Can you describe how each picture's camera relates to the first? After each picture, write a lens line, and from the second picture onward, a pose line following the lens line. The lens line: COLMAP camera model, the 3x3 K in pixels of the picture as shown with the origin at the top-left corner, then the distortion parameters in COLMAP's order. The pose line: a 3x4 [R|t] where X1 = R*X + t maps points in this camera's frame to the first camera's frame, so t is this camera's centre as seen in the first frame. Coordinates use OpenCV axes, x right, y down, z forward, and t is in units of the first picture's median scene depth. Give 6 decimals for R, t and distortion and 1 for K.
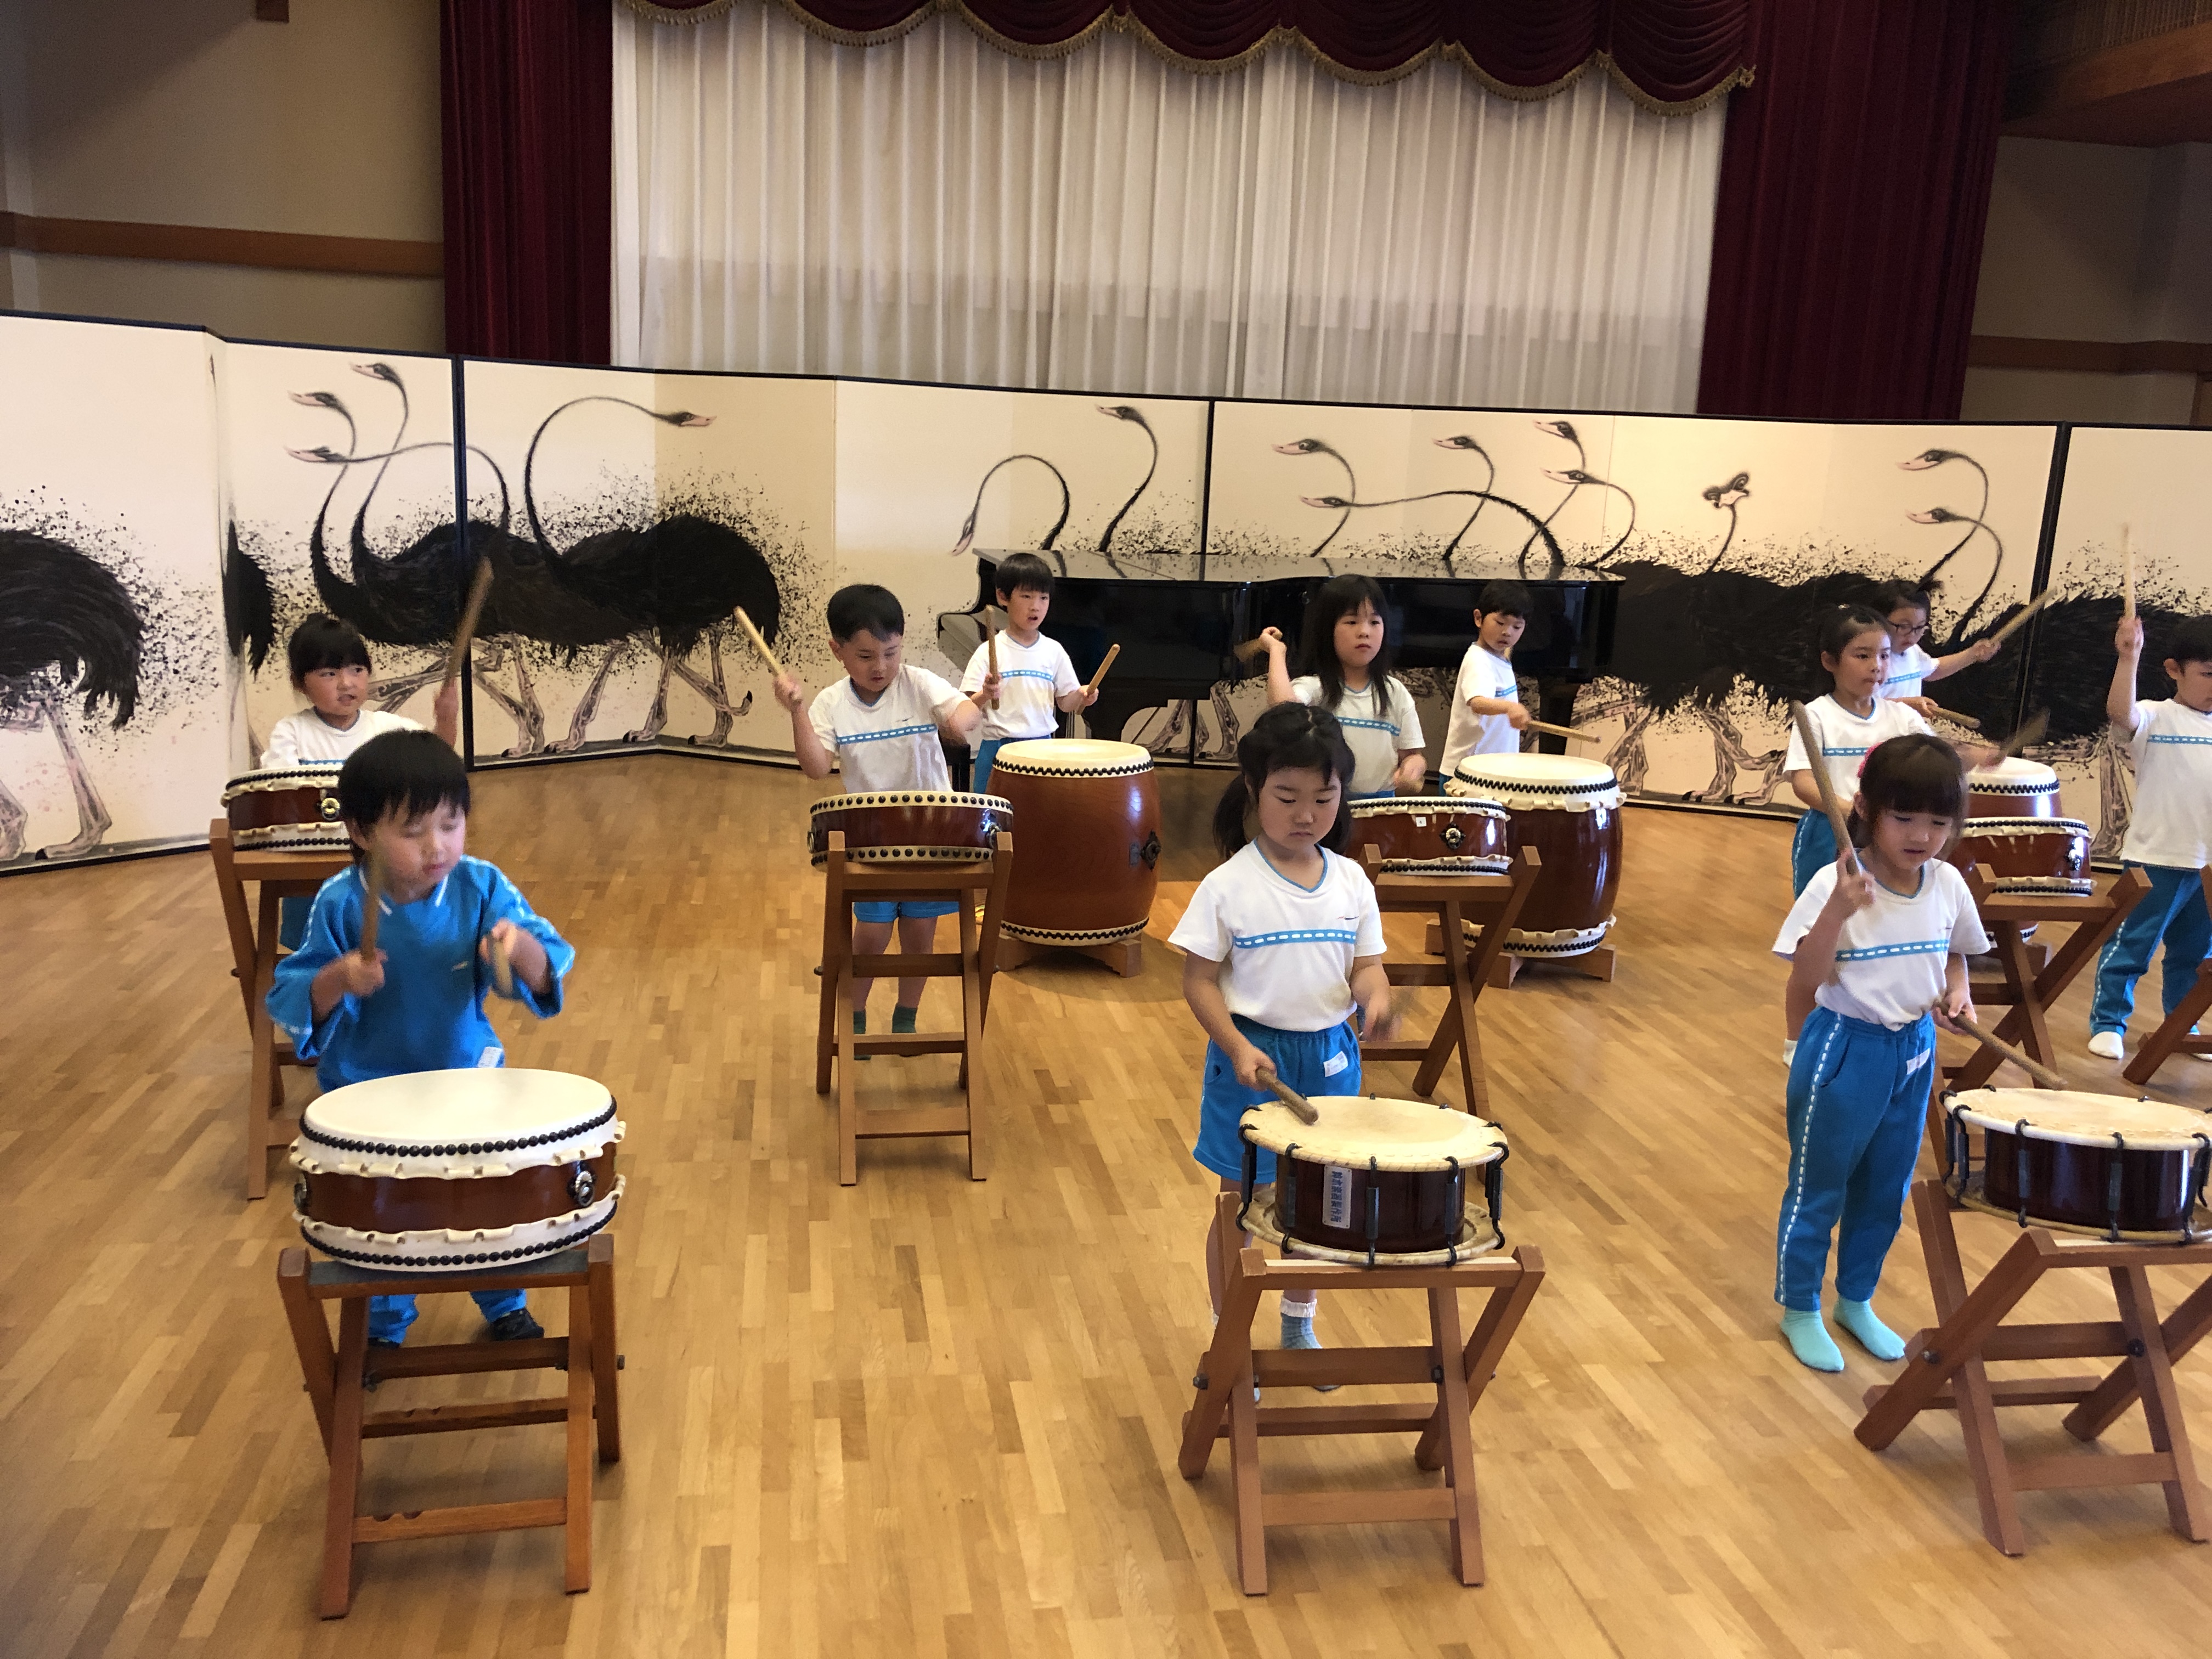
lens RADIAL K [[1856.6, 0, 1089.0], [0, 1856.6, 815.4], [0, 0, 1]] dist [-0.012292, 0.038331]
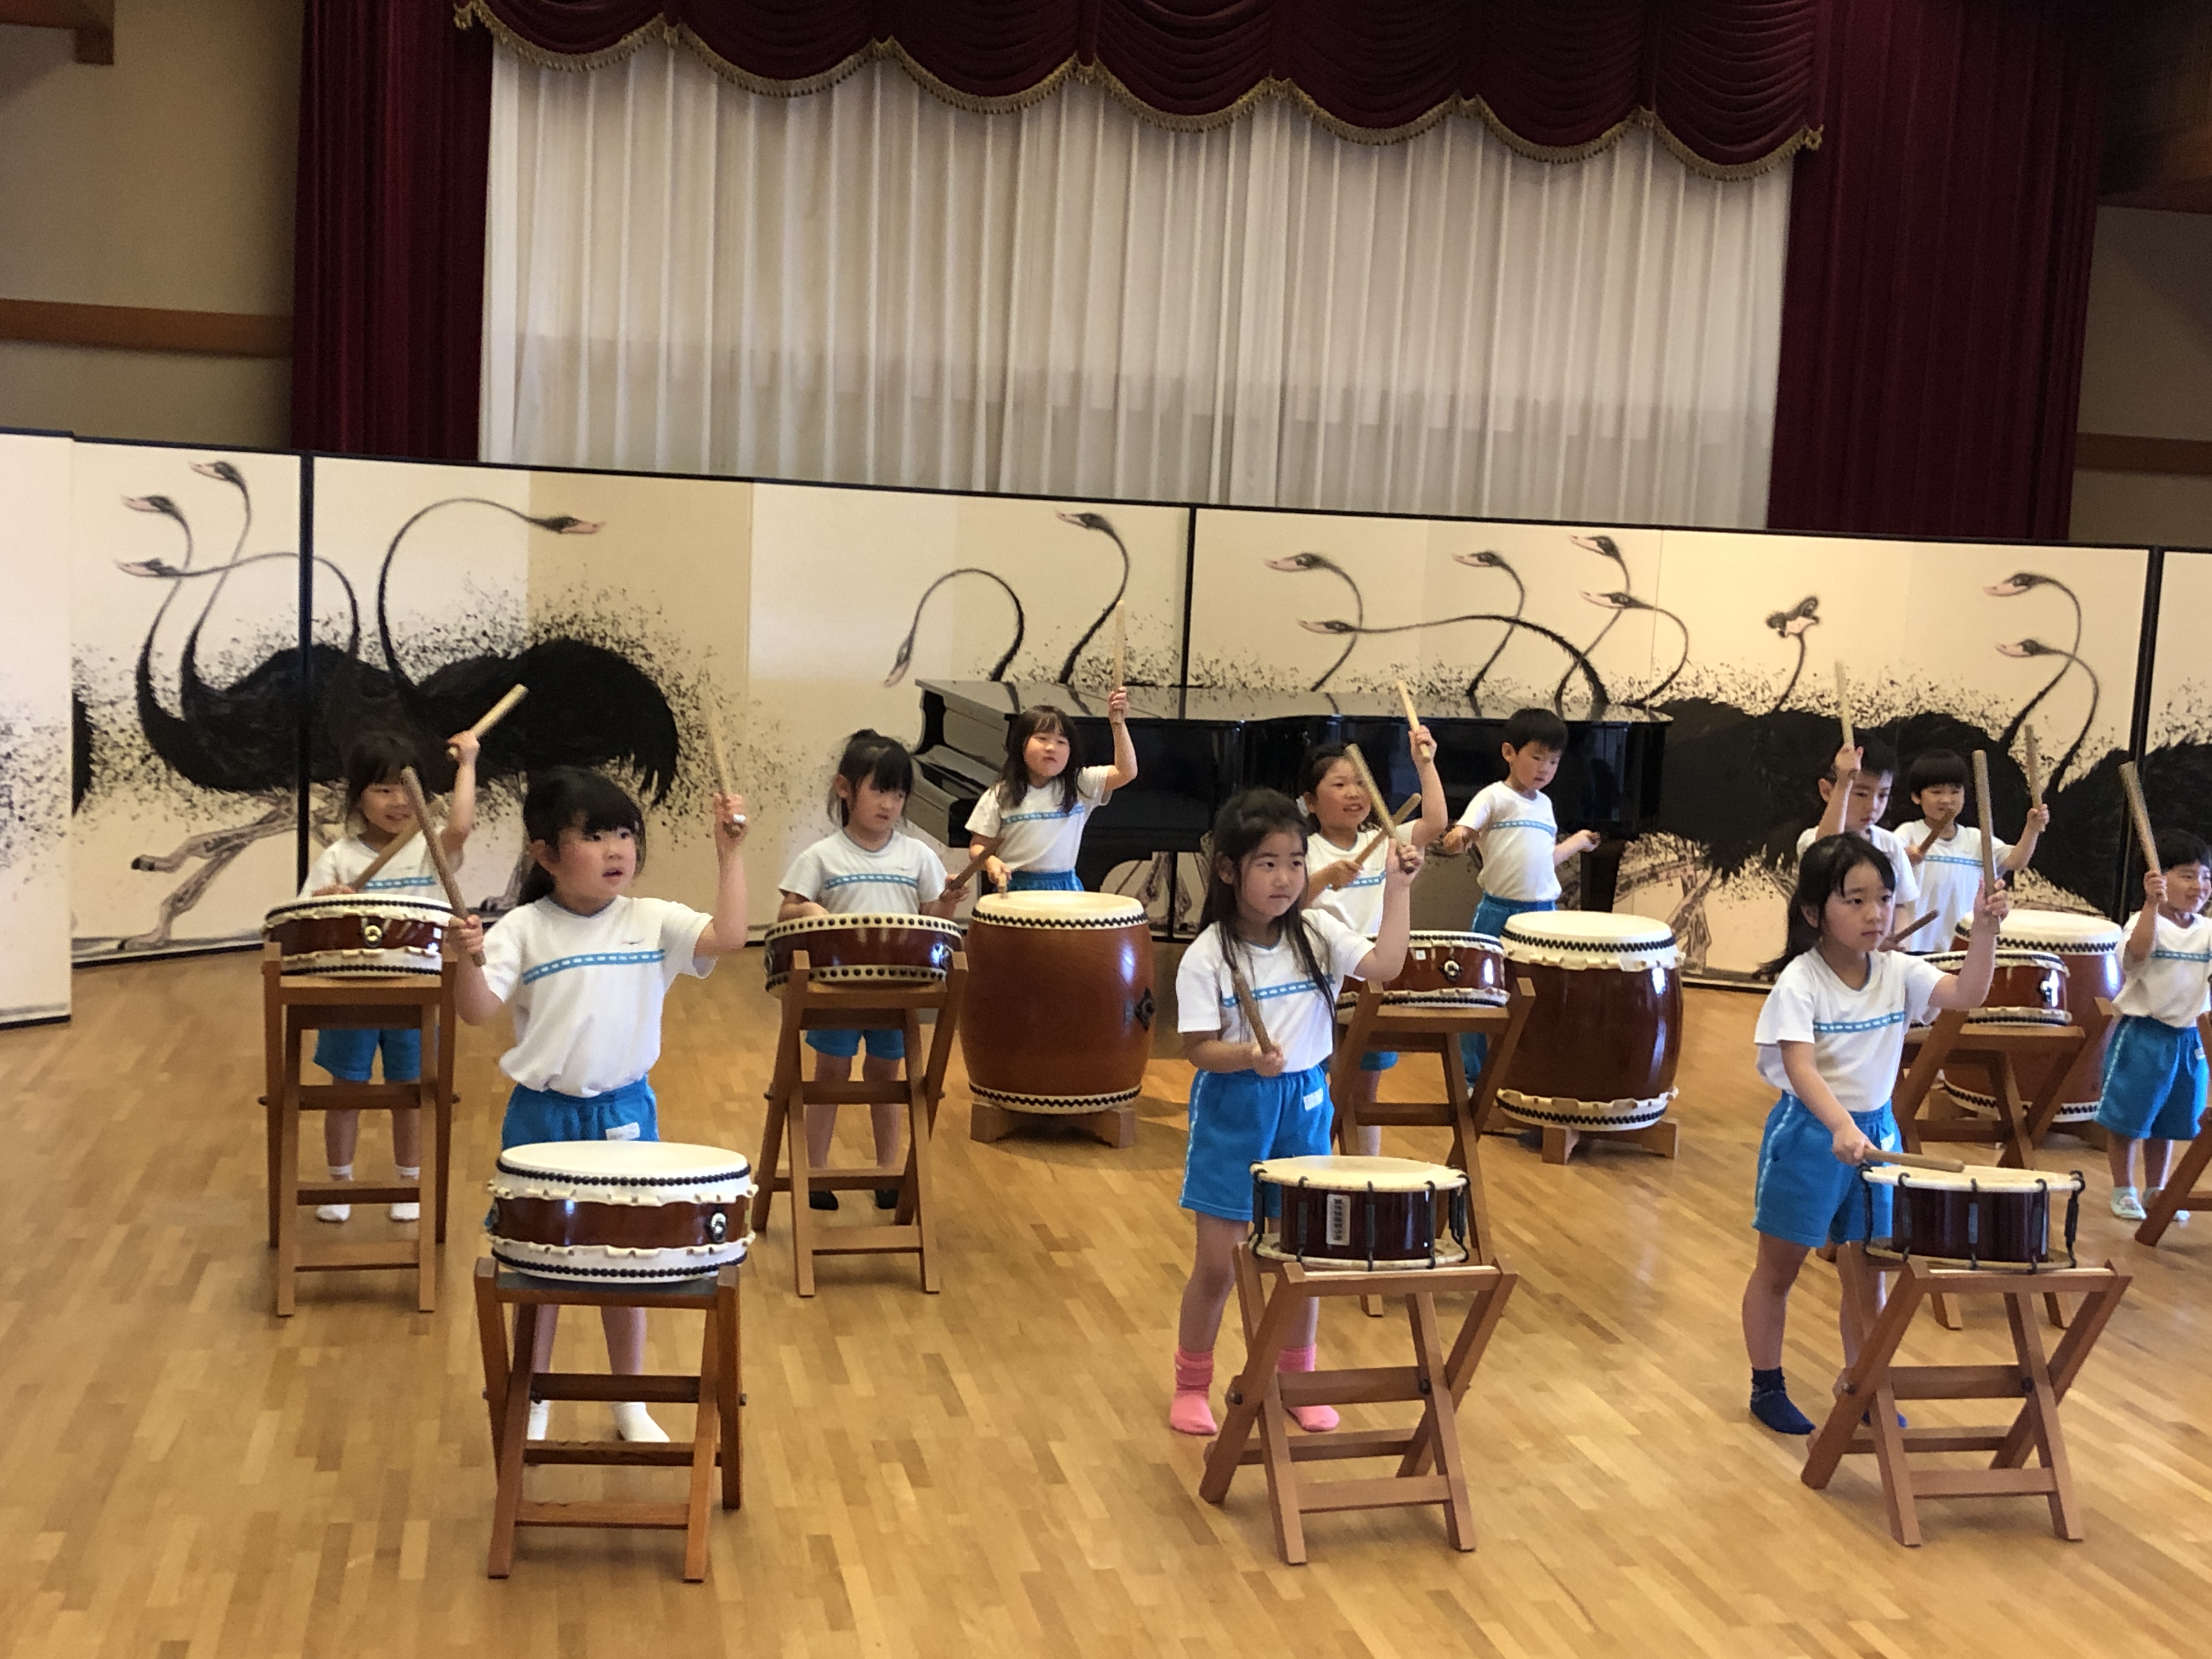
lens RADIAL K [[2700.1, 0, 1106.2], [0, 2700.1, 825.3], [0, 0, 1]] dist [0.025511, 0.000000]
pose [[0.999068, 0.002493, 0.043100, -0.029464], [0.001184, 0.996373, -0.085088, 0.028722], [-0.043156, 0.085060, 0.995441, -0.239356]]
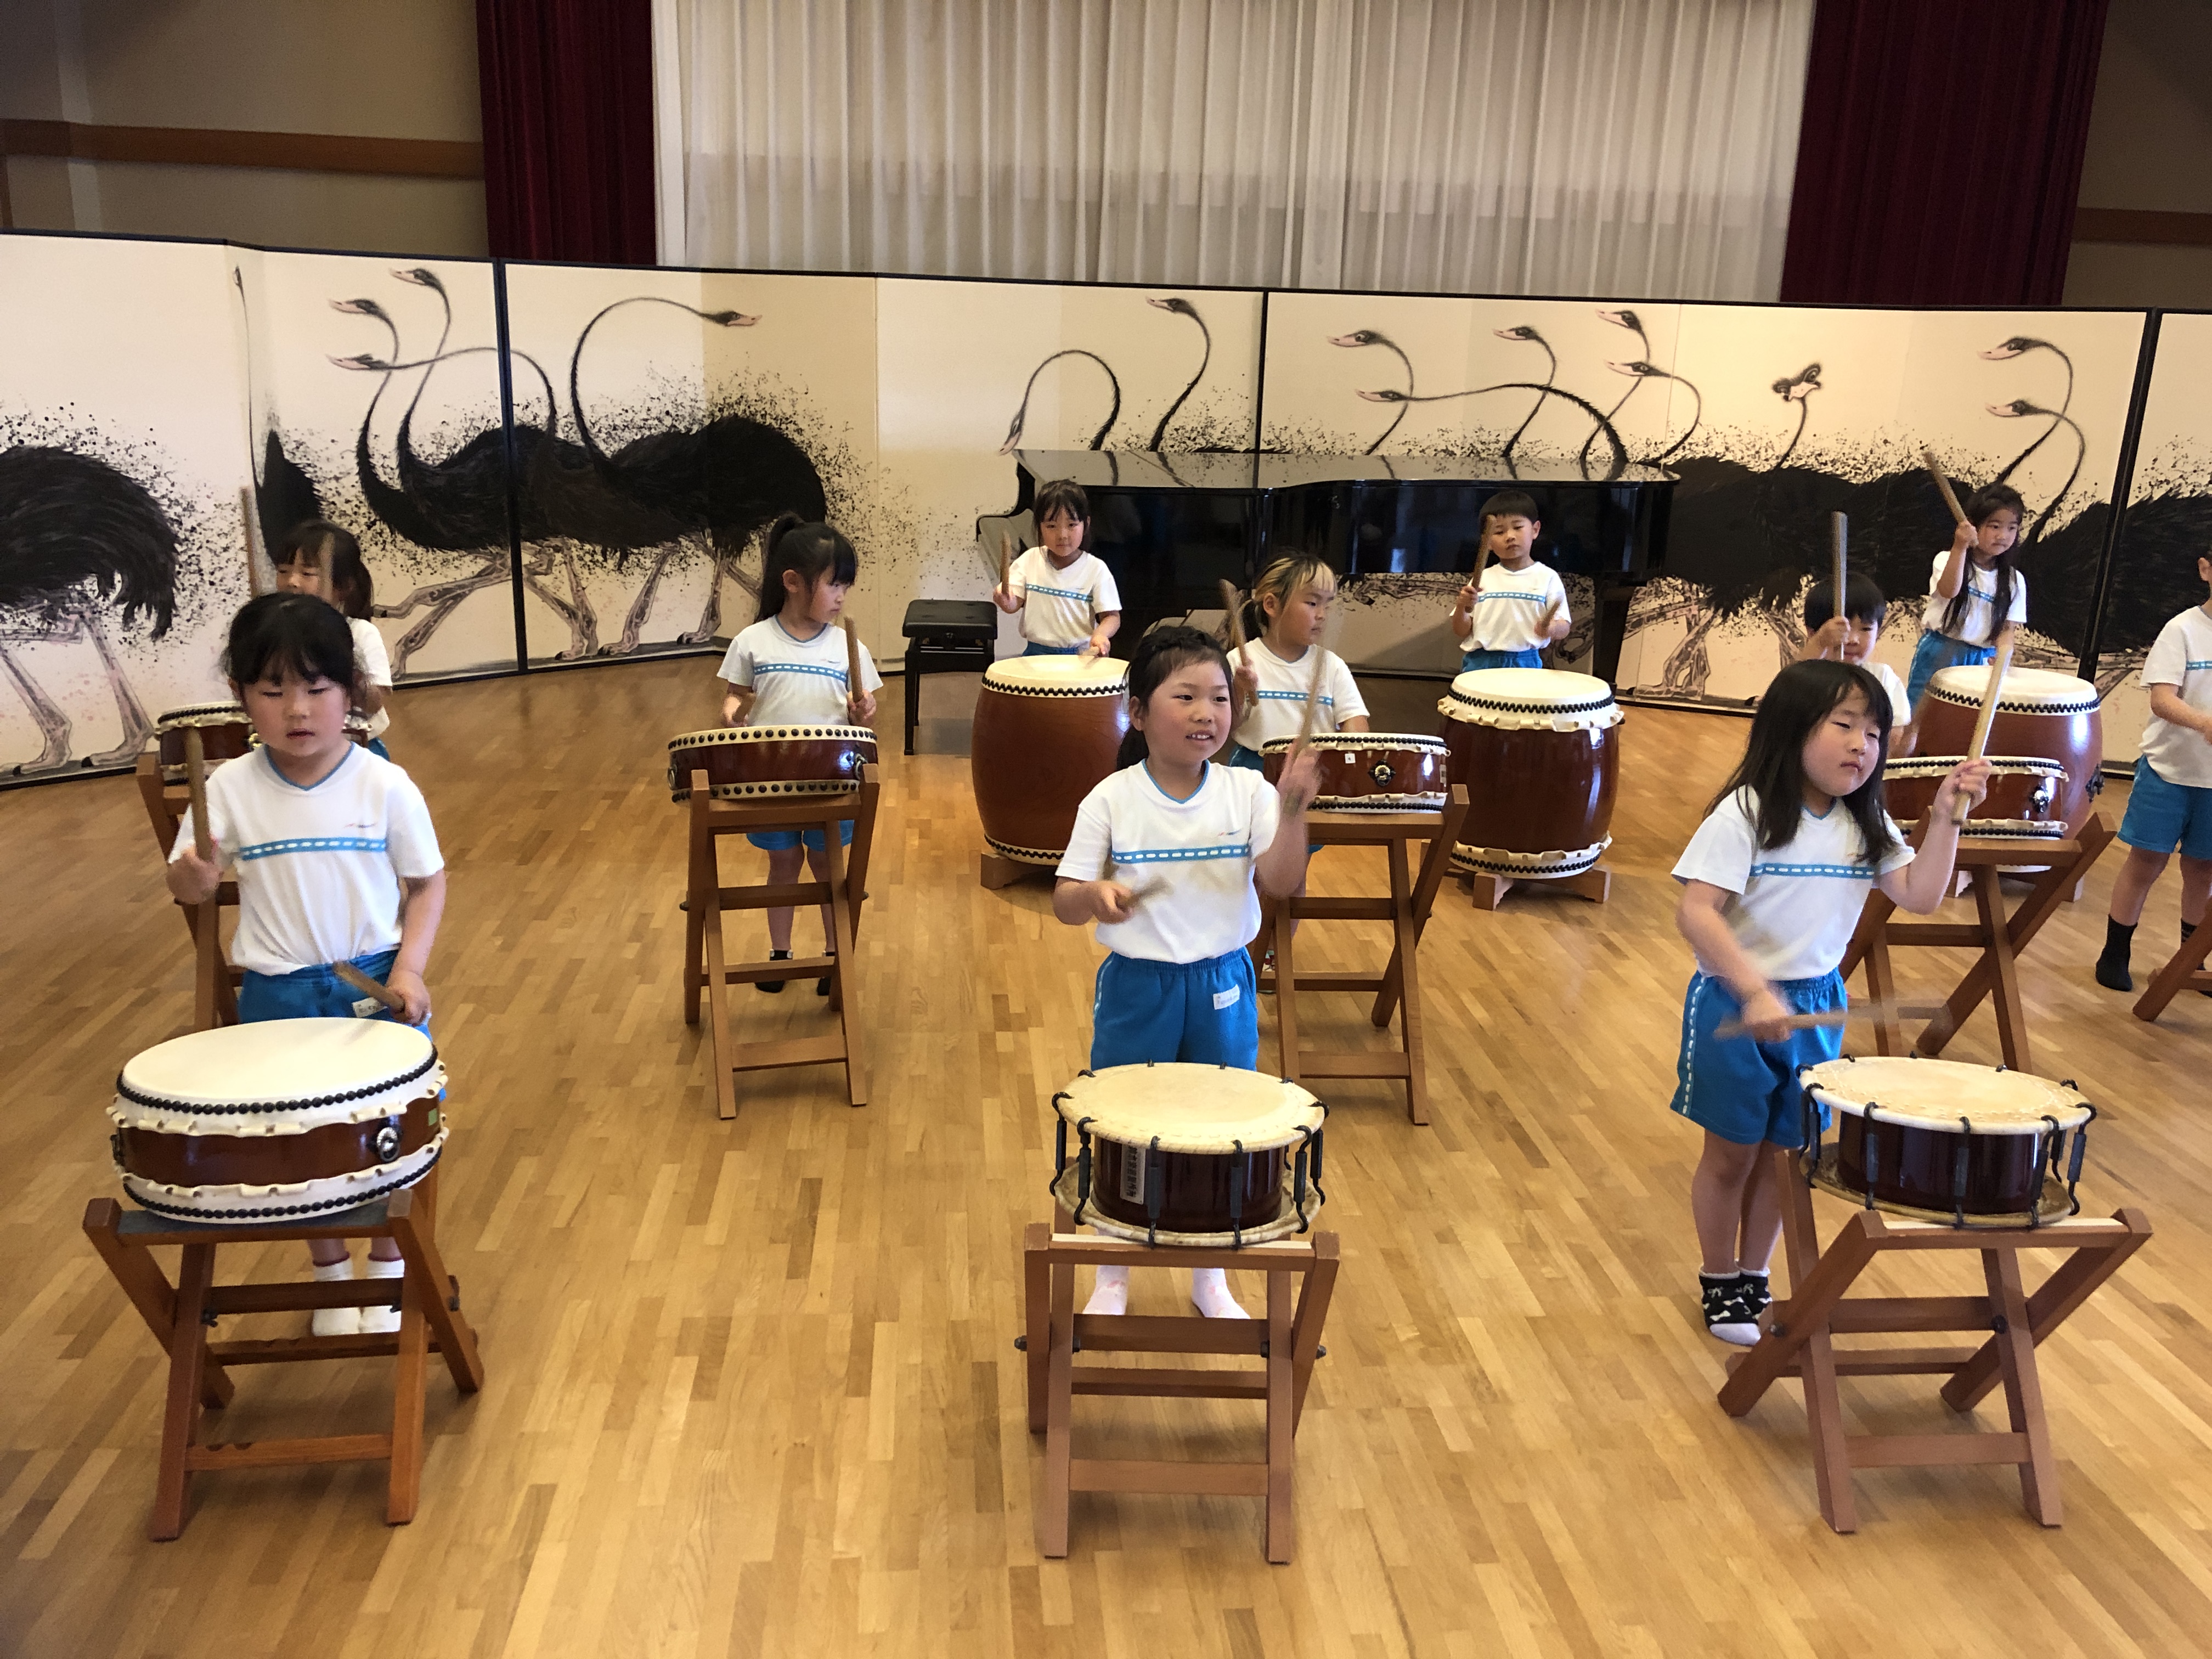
lens RADIAL K [[1856.6, 0, 1095.2], [0, 1856.6, 820.4], [0, 0, 1]] dist [-0.012292, 0.038331]
pose [[0.997412, 0.007302, -0.071524, 0.055567], [-0.002488, 0.997739, 0.067163, -0.013884], [0.071853, -0.066811, 0.995175, 0.006695]]
